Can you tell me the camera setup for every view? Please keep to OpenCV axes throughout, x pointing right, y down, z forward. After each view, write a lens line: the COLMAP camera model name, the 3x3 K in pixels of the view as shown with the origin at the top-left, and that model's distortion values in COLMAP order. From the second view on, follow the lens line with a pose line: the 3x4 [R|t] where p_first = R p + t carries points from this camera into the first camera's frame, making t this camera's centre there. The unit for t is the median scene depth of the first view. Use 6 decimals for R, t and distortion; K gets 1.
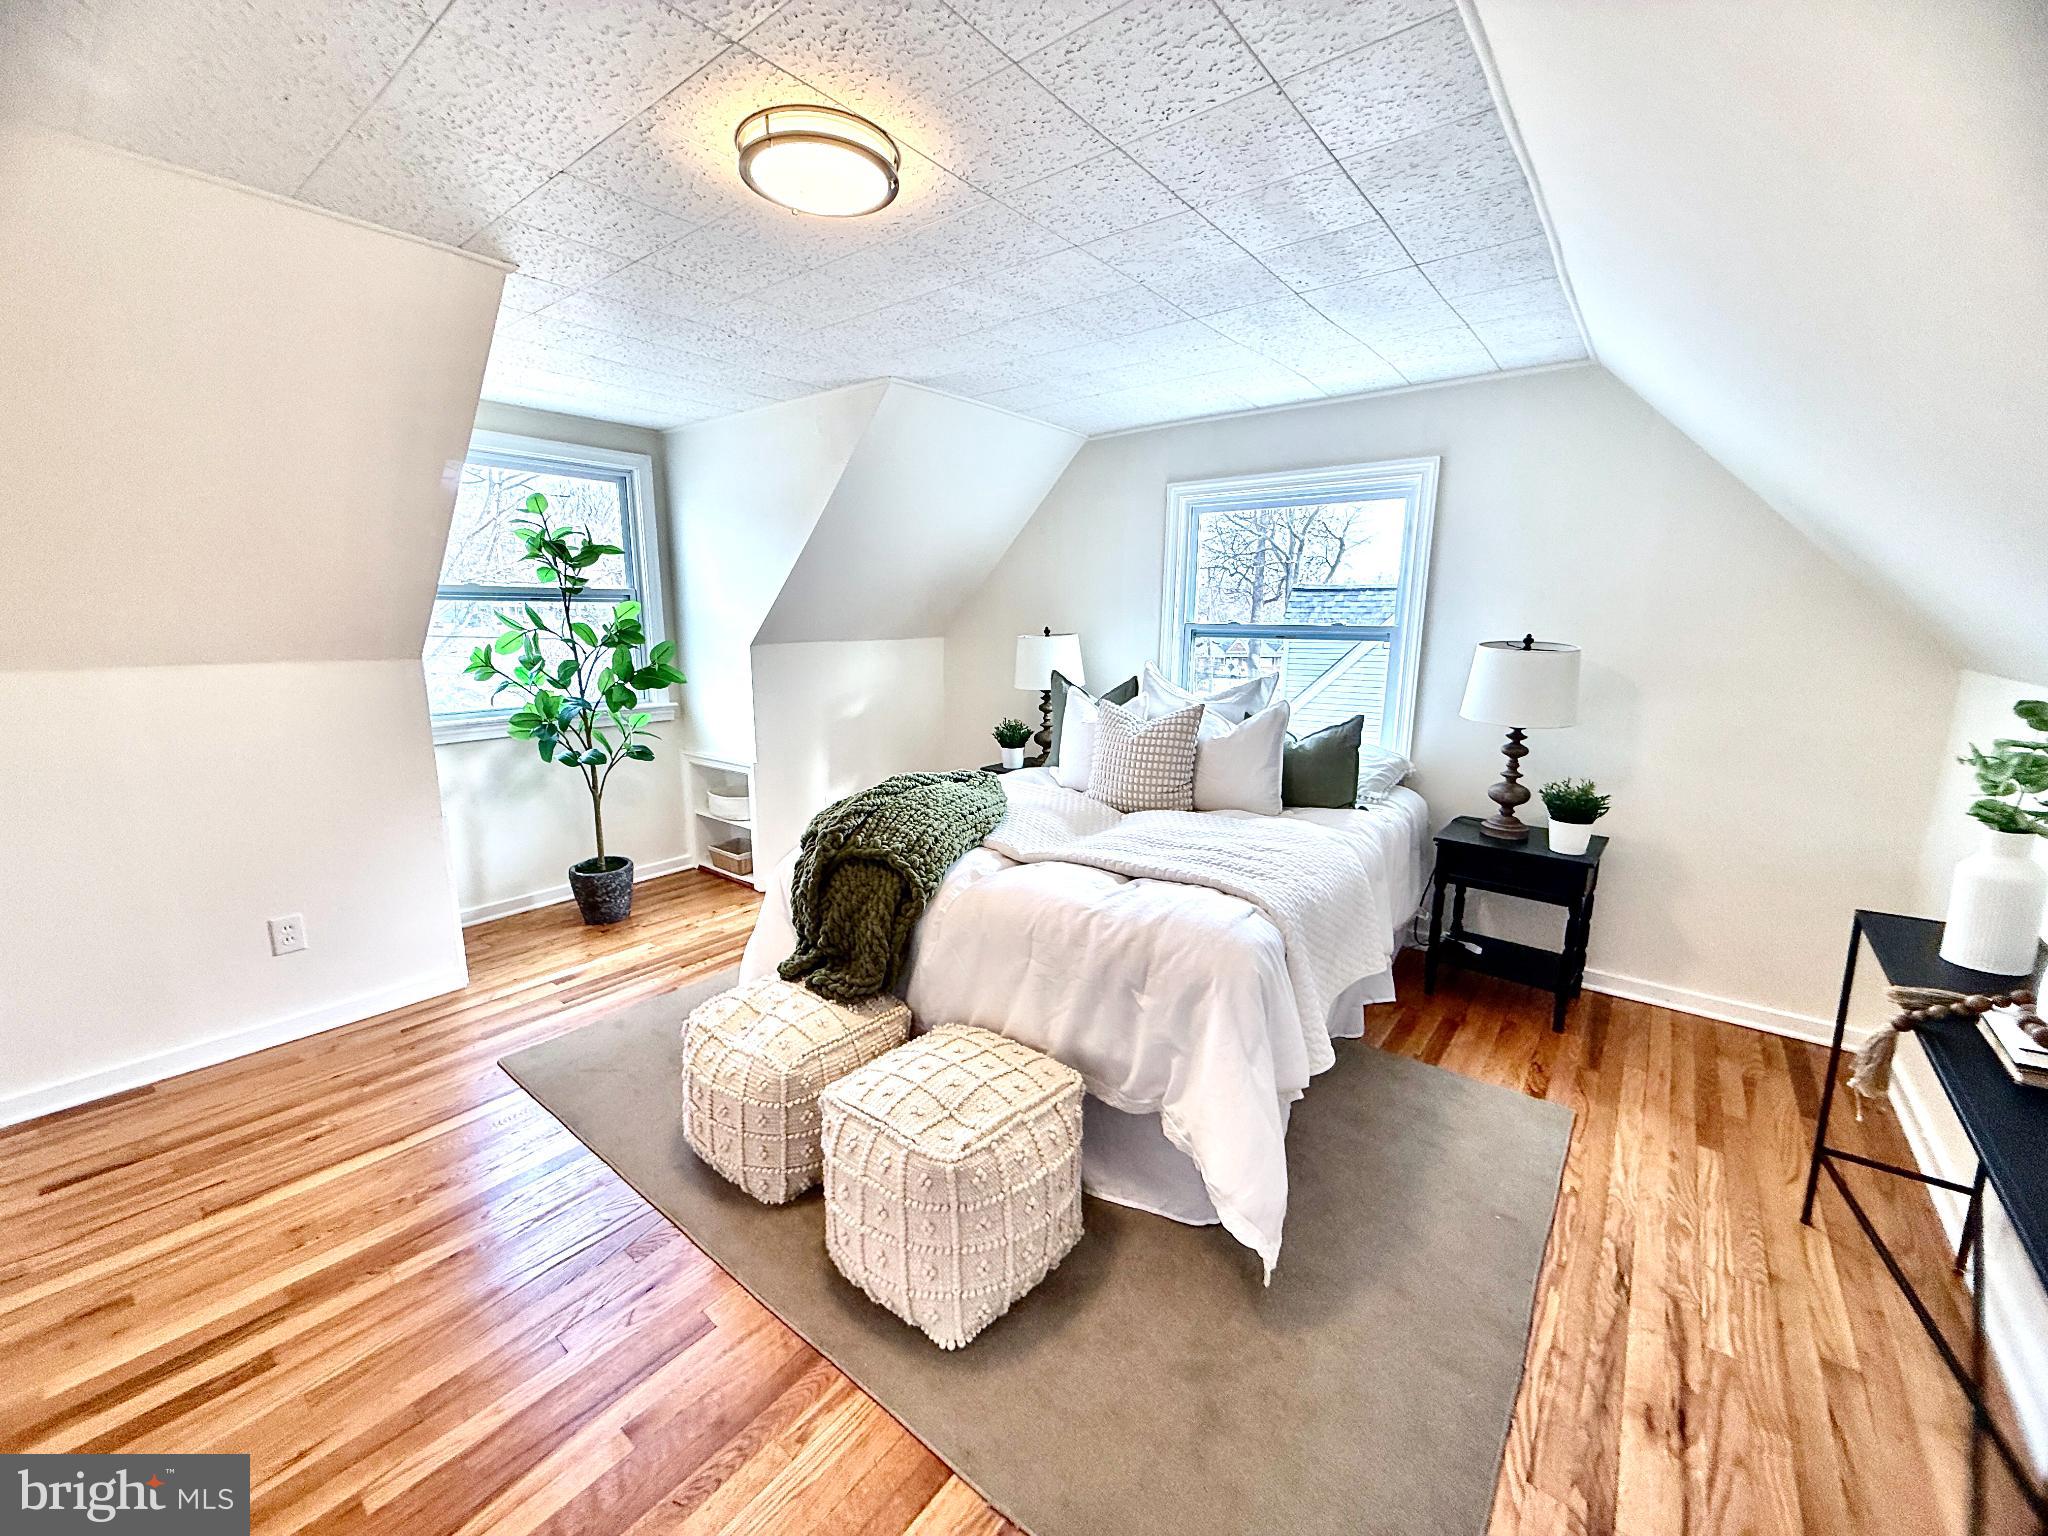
lens RADIAL K [[815.6, 0, 1020.8], [0, 815.6, 770.2], [0, 0, 1]] dist [-0.000894, 0.000817]
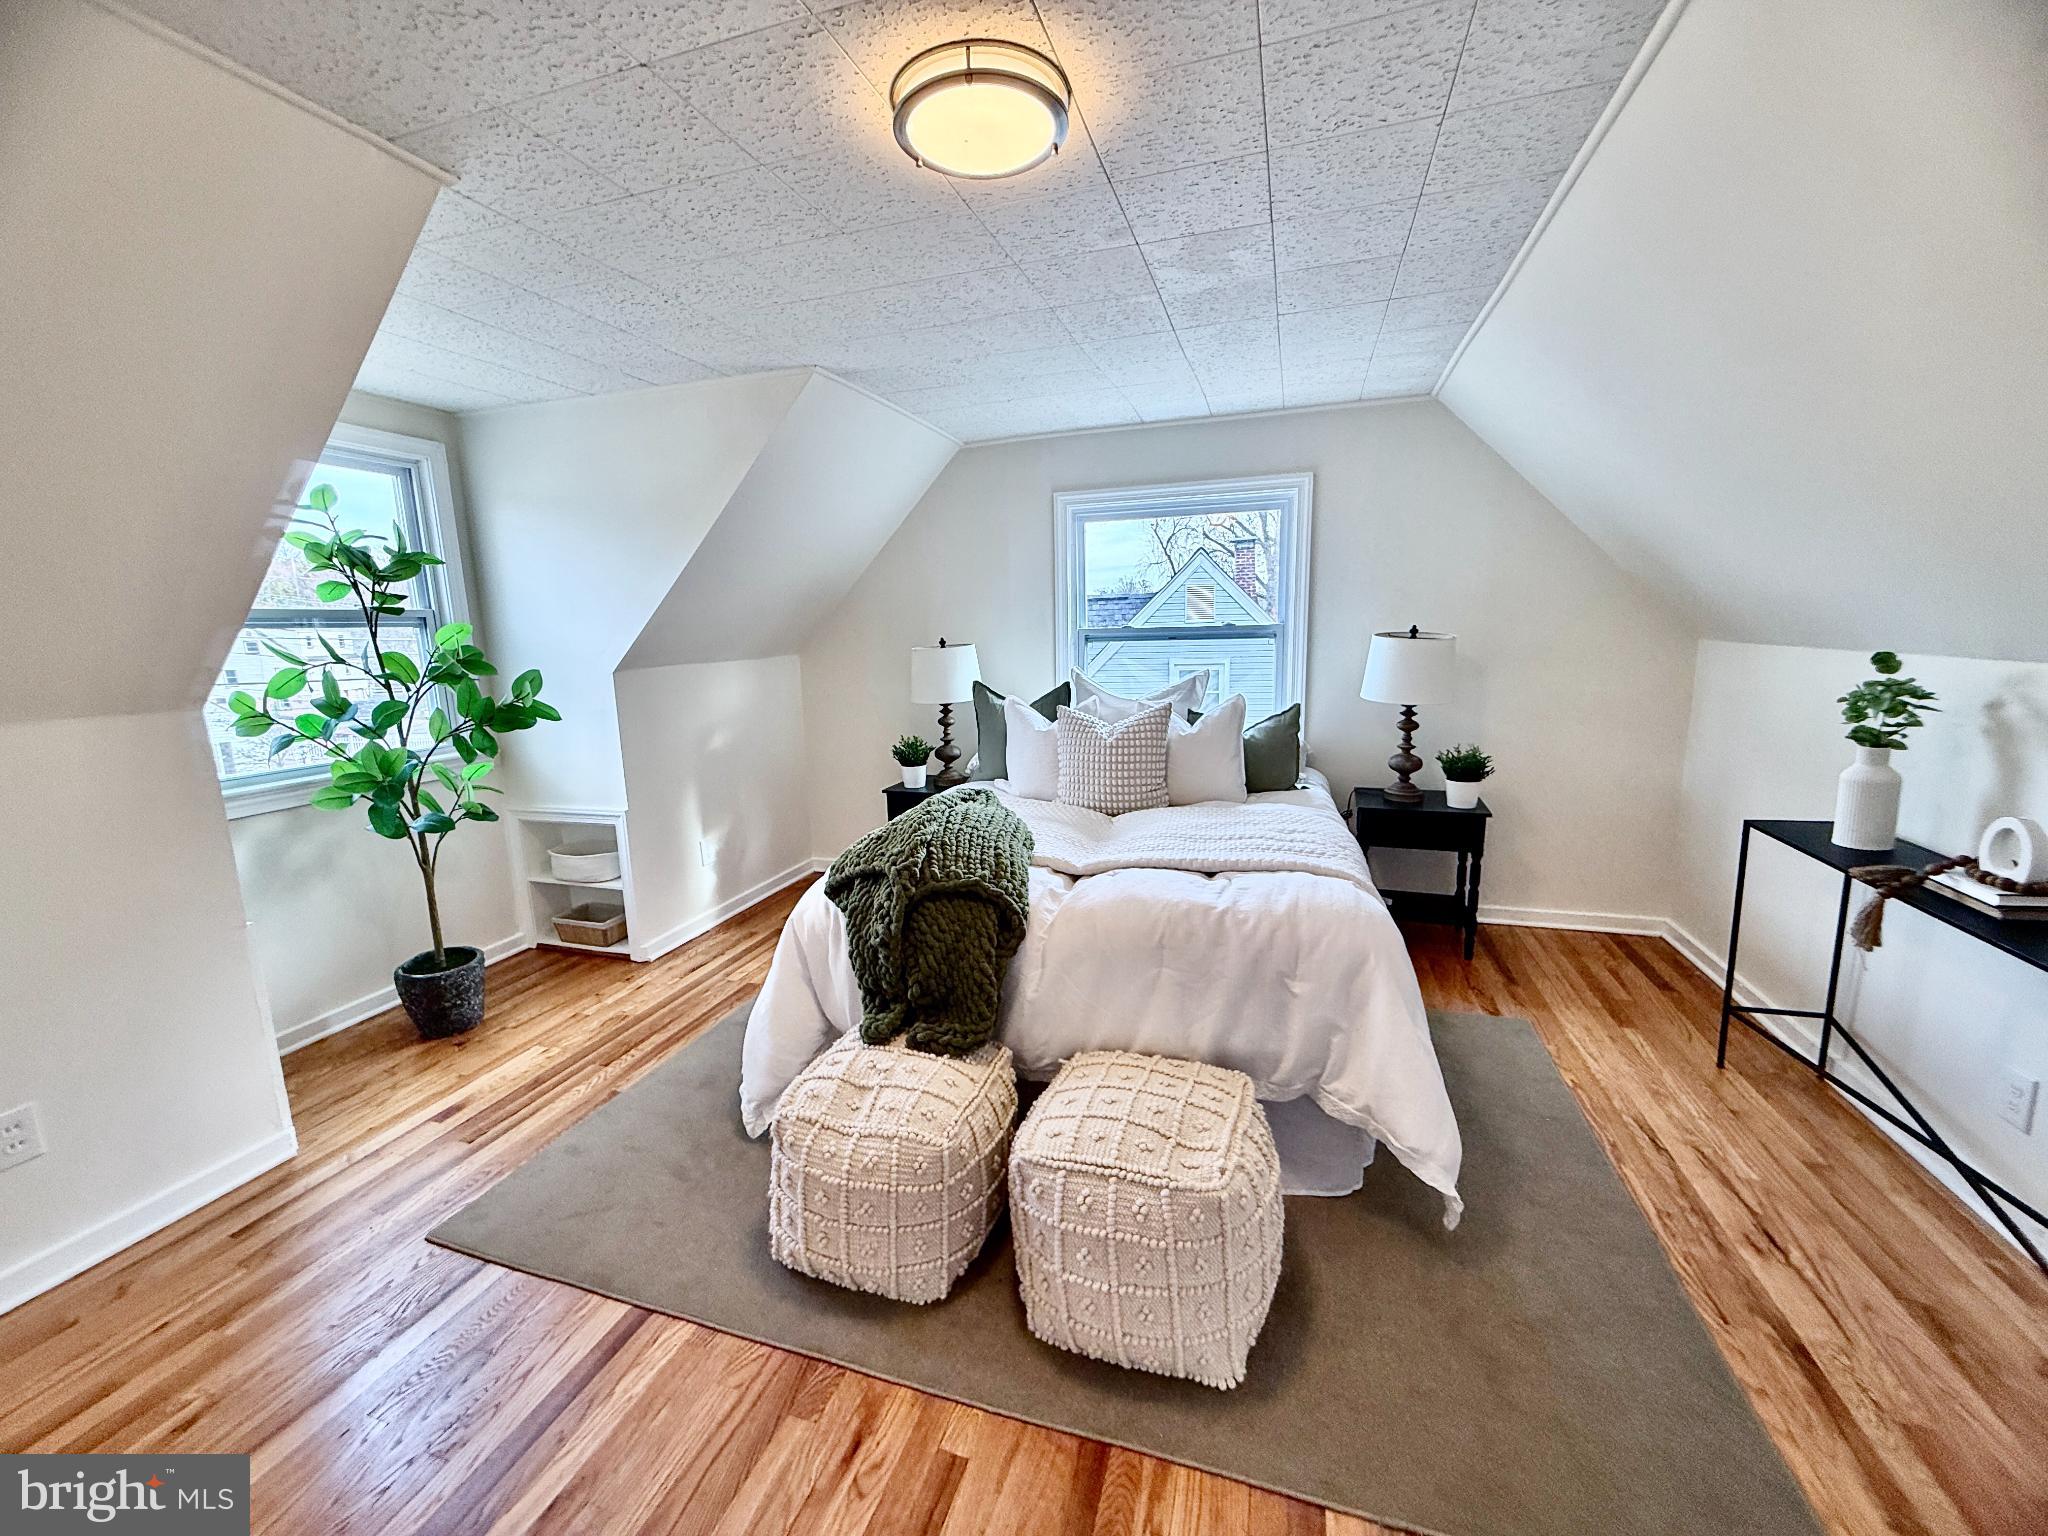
lens RADIAL K [[815.6, 0, 1020.8], [0, 815.6, 770.2], [0, 0, 1]] dist [-0.000894, 0.000817]
pose [[0.937131, -0.091077, 0.336884, -0.314881], [0.097500, 0.995233, -0.002159, -0.012338], [-0.335081, 0.034869, 0.941544, 0.093749]]
